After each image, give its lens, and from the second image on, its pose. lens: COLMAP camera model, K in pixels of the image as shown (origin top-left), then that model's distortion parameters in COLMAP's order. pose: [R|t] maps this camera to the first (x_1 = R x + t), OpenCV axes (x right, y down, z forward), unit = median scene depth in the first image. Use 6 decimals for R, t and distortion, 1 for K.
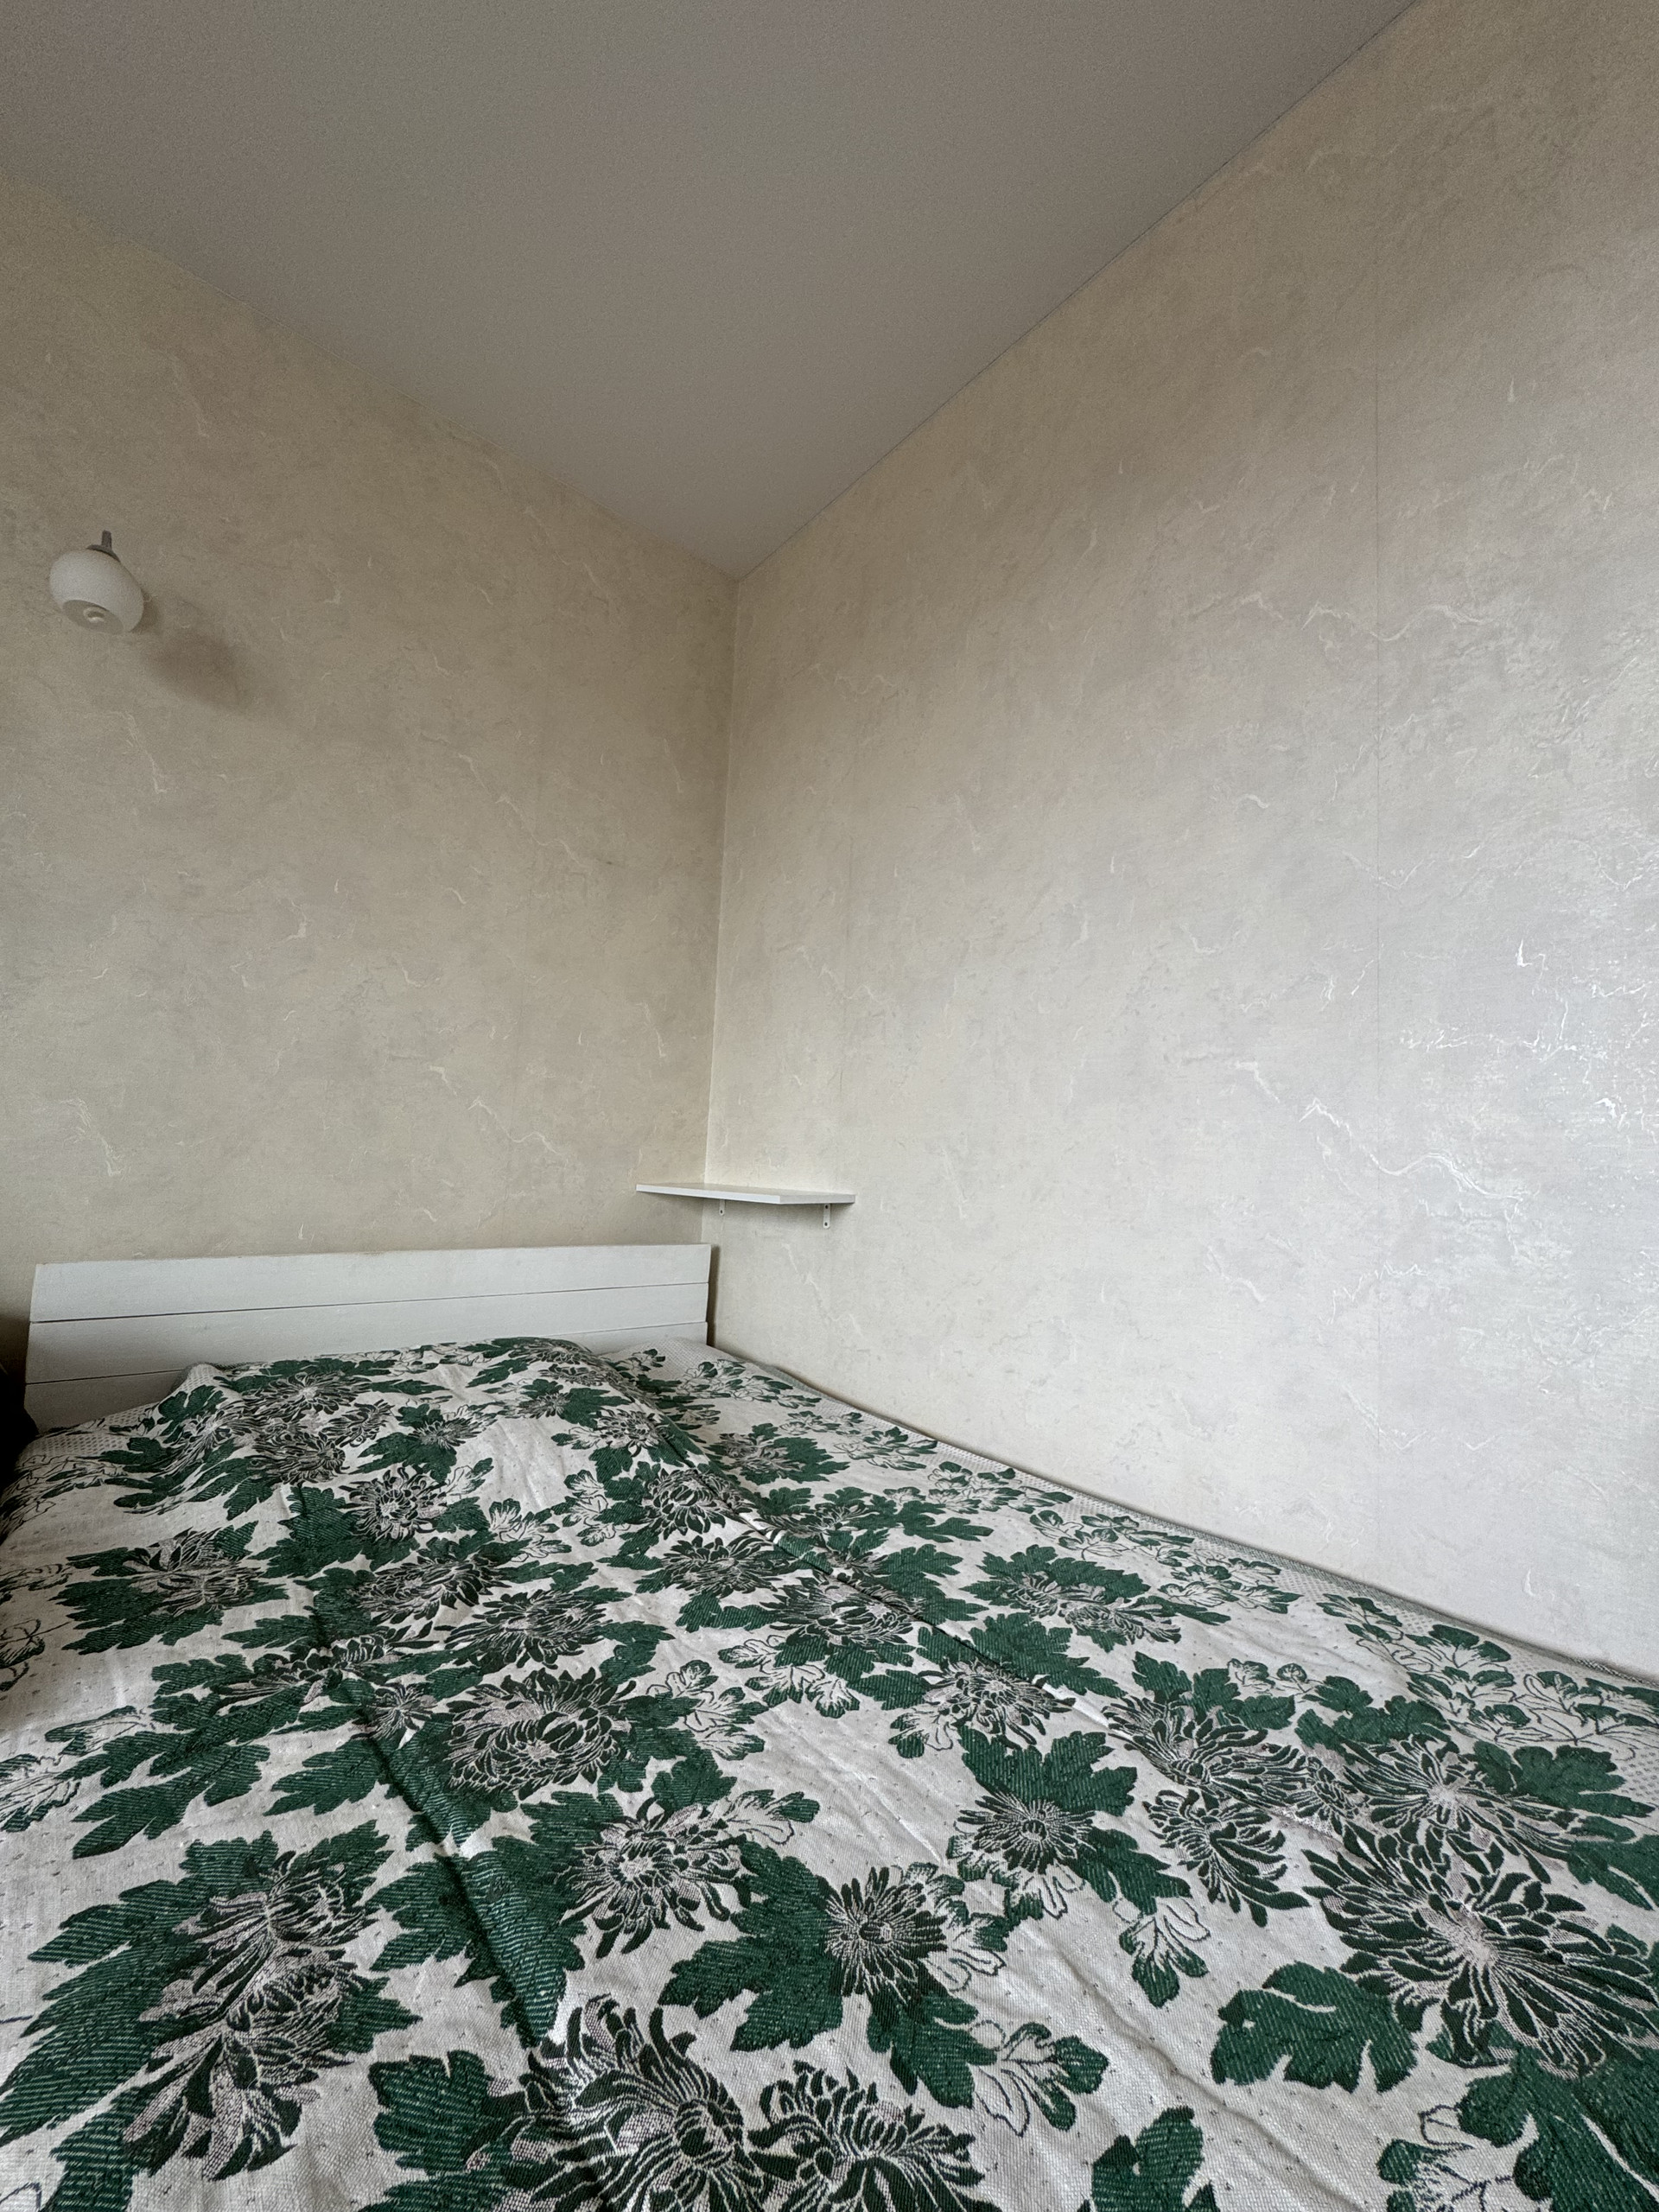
lens RADIAL K [[884.6, 0, 836.5], [0, 884.6, 1098.1], [0, 0, 1]] dist [-0.001448, 0.000114]
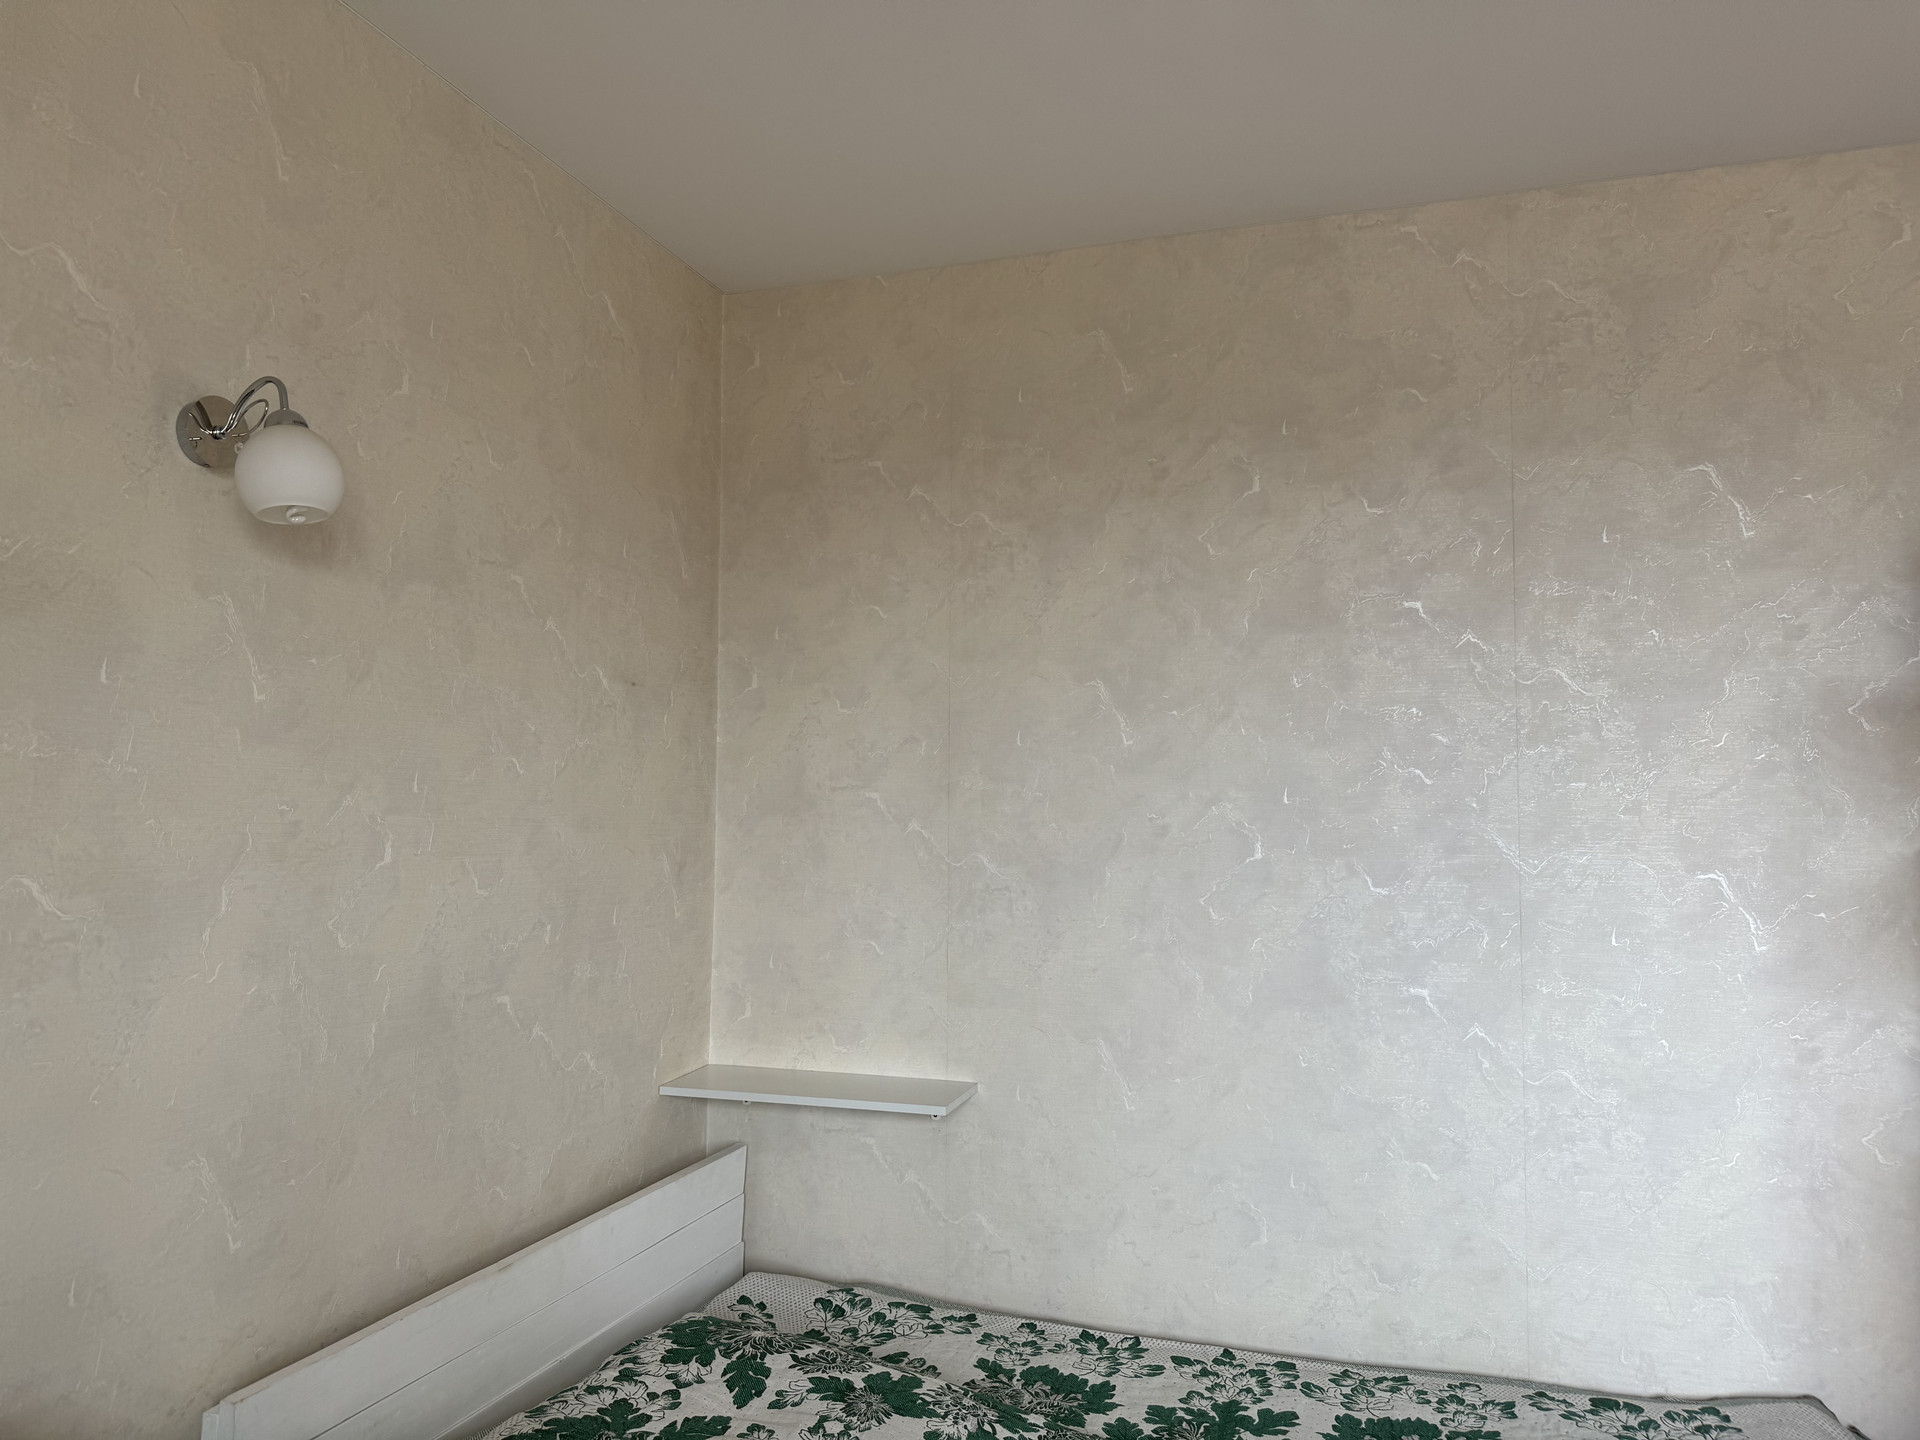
lens RADIAL K [[1356.4, 0, 957.8], [0, 1356.4, 712.1], [0, 0, 1]] dist [0.012808, -0.019968]
pose [[0.853861, -0.004254, 0.520484, -1.055276], [-0.010846, 0.999604, 0.025963, -0.457383], [-0.520388, -0.027814, 0.853477, -0.285418]]
